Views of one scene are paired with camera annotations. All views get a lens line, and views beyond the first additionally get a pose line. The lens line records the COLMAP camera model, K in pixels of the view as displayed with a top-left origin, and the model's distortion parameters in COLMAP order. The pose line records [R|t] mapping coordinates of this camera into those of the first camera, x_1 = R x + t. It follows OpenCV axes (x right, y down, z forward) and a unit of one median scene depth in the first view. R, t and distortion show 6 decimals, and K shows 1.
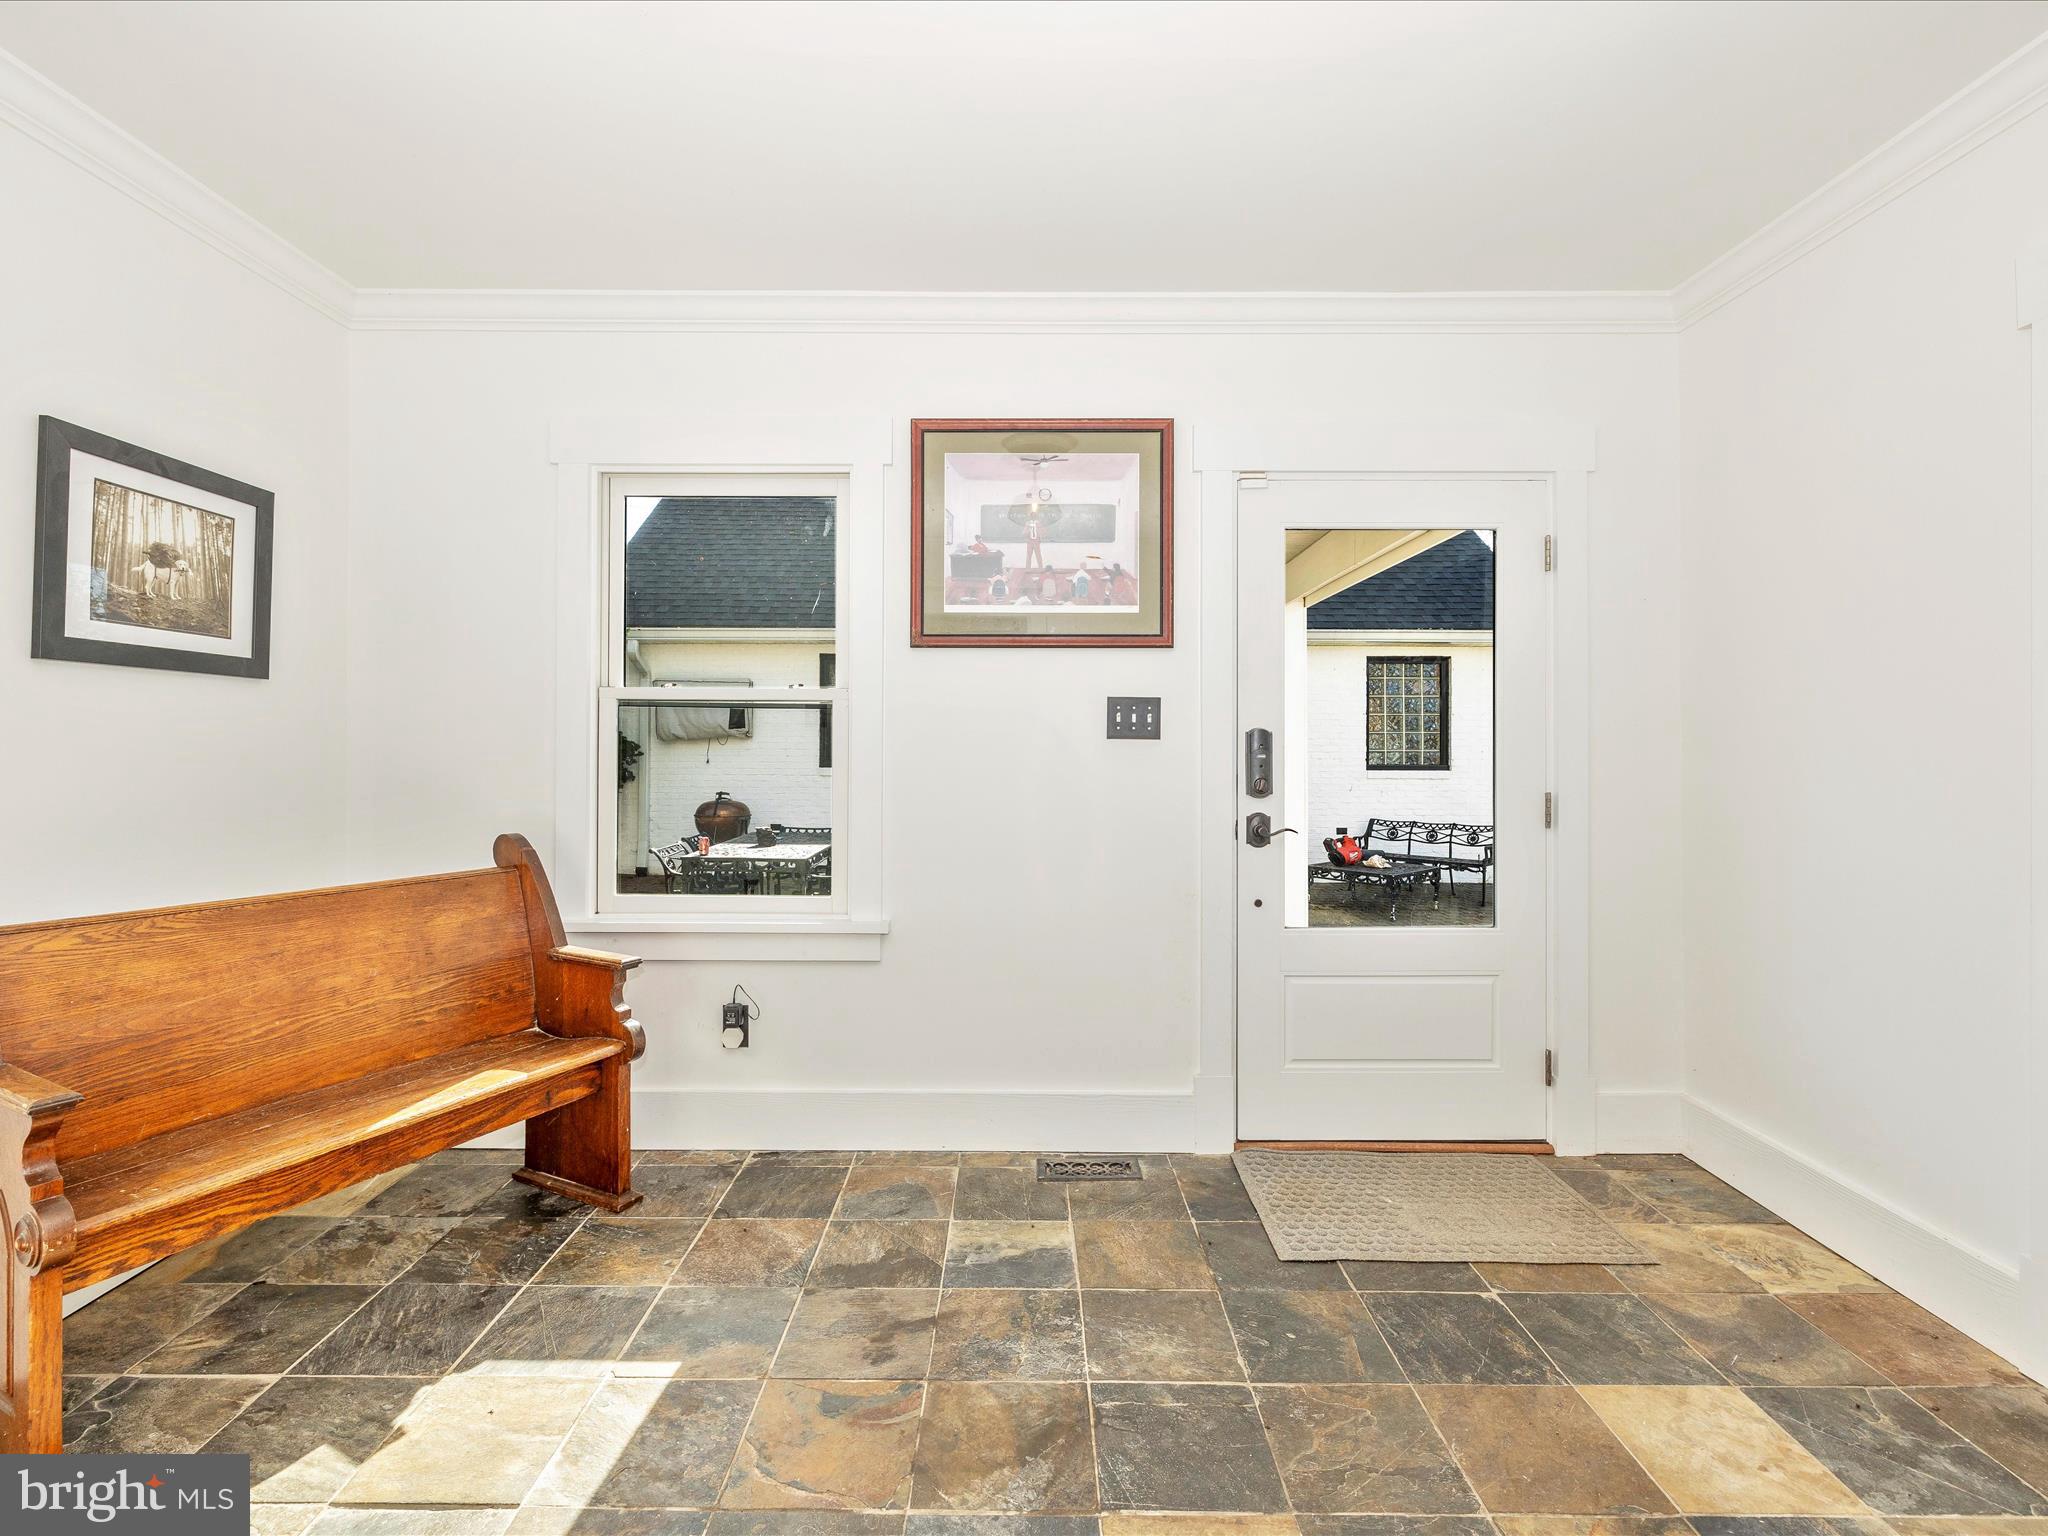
lens RADIAL K [[988.1, 0, 1016.5], [0, 988.1, 748.8], [0, 0, 1]] dist [0.001063, 0.000686]
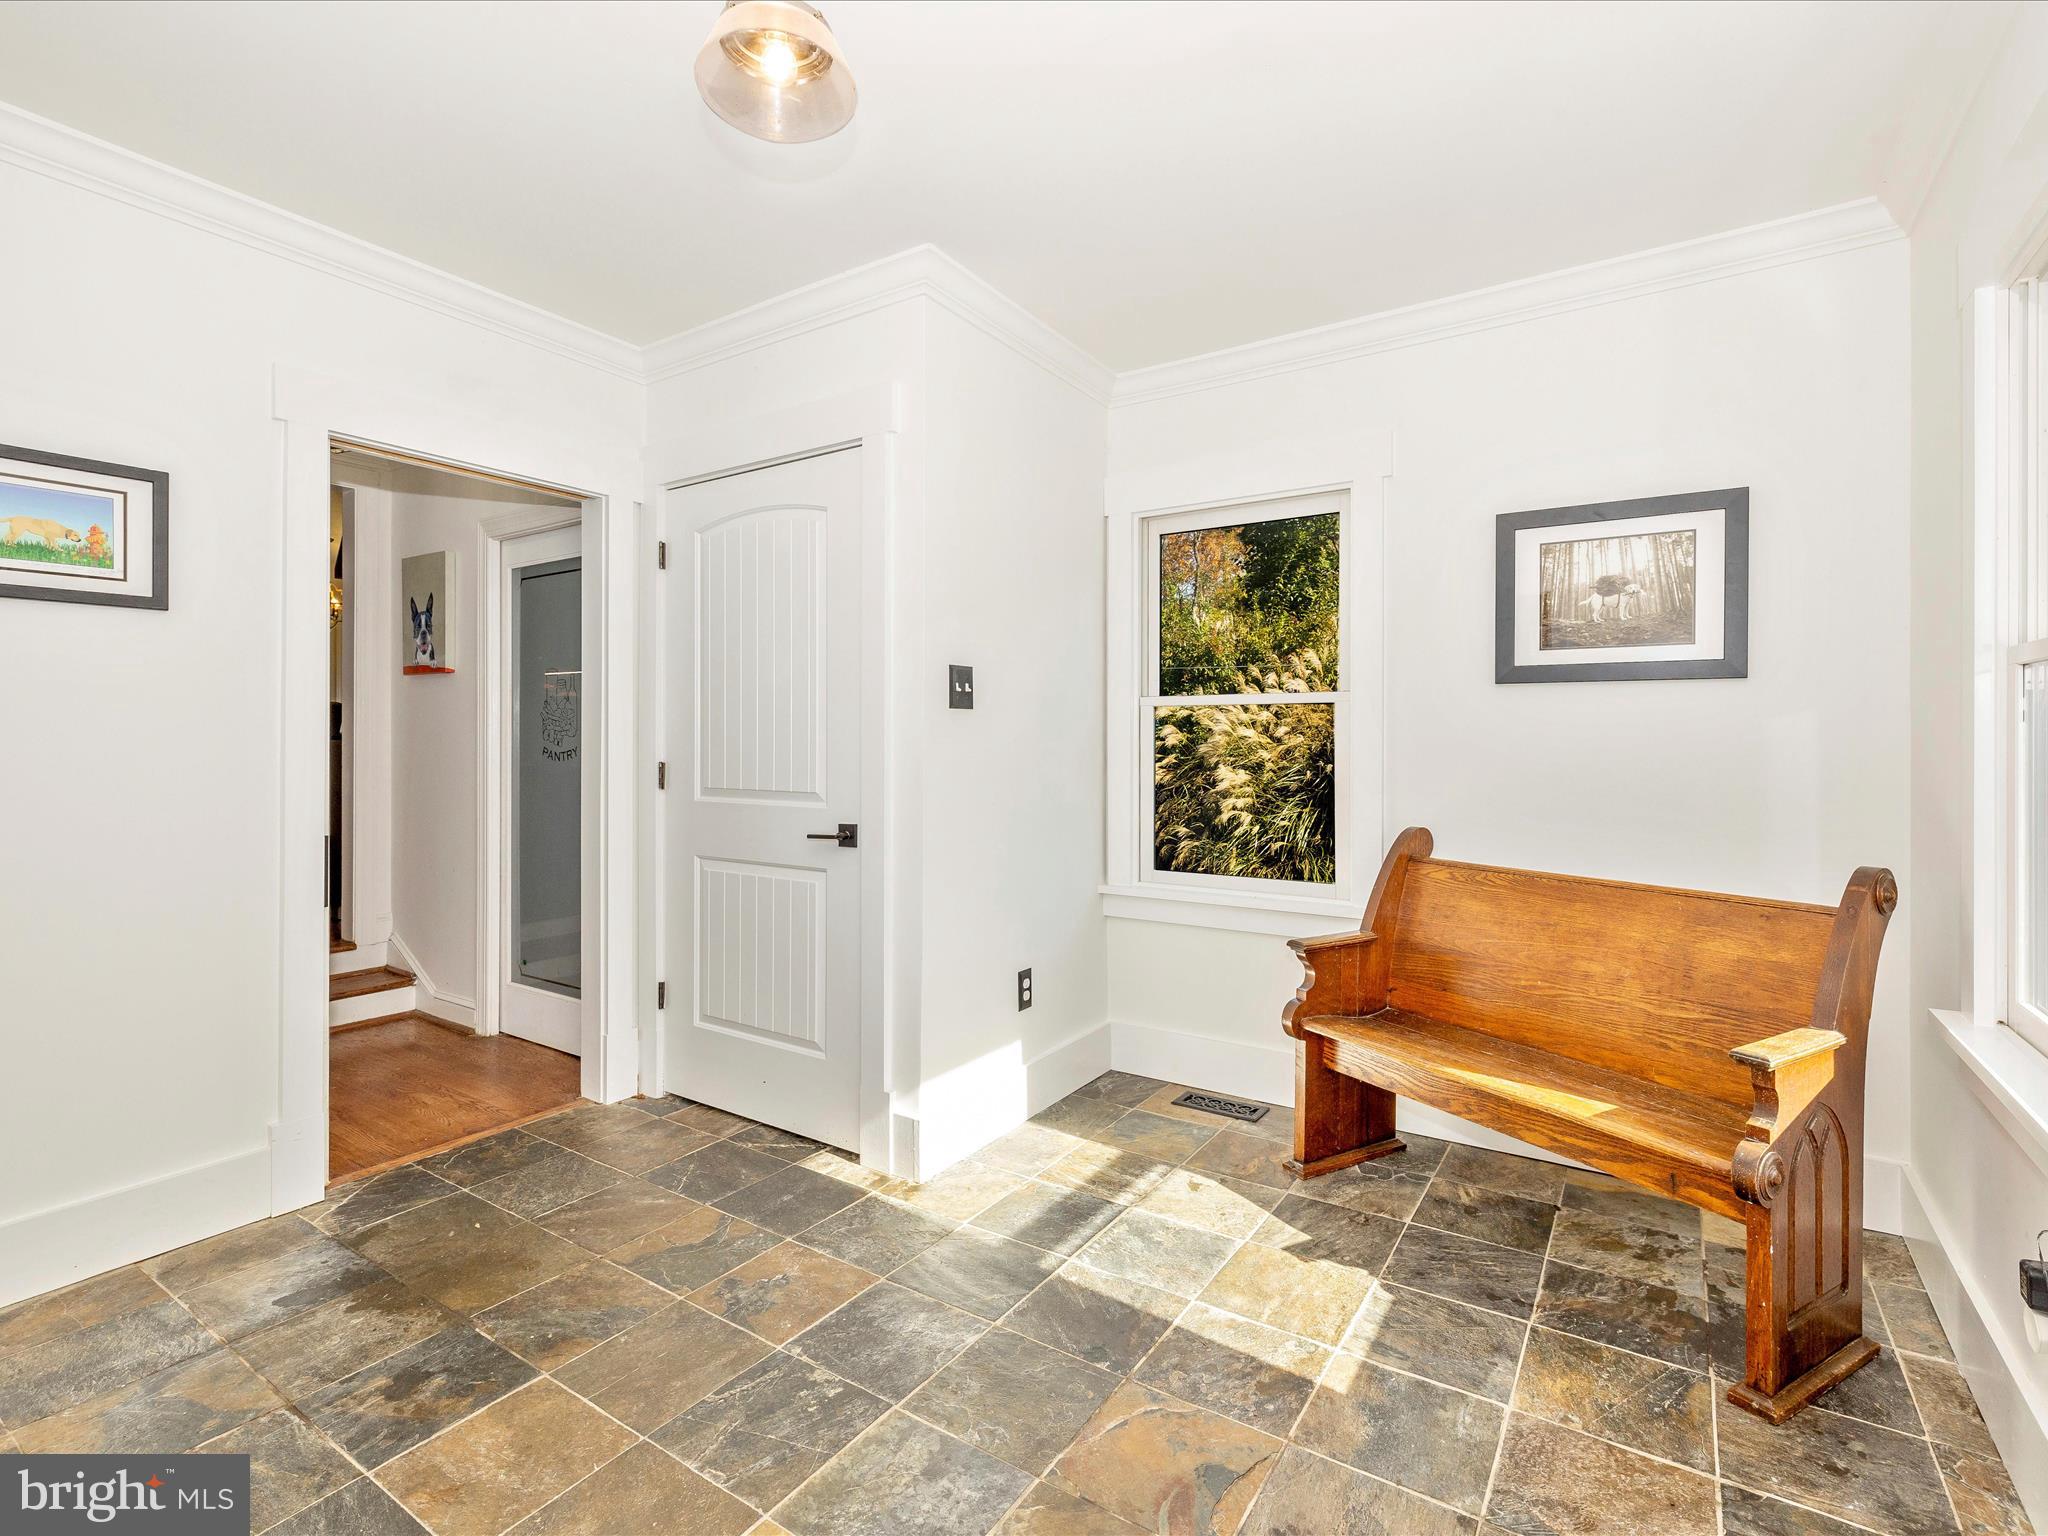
lens RADIAL K [[988.1, 0, 1016.5], [0, 988.1, 748.8], [0, 0, 1]] dist [0.001063, 0.000686]
pose [[-0.563763, 0.000451, -0.825936, 0.535323], [-0.008989, 0.999937, 0.006682, 0.000481], [0.825888, 0.011191, -0.563724, 1.099403]]
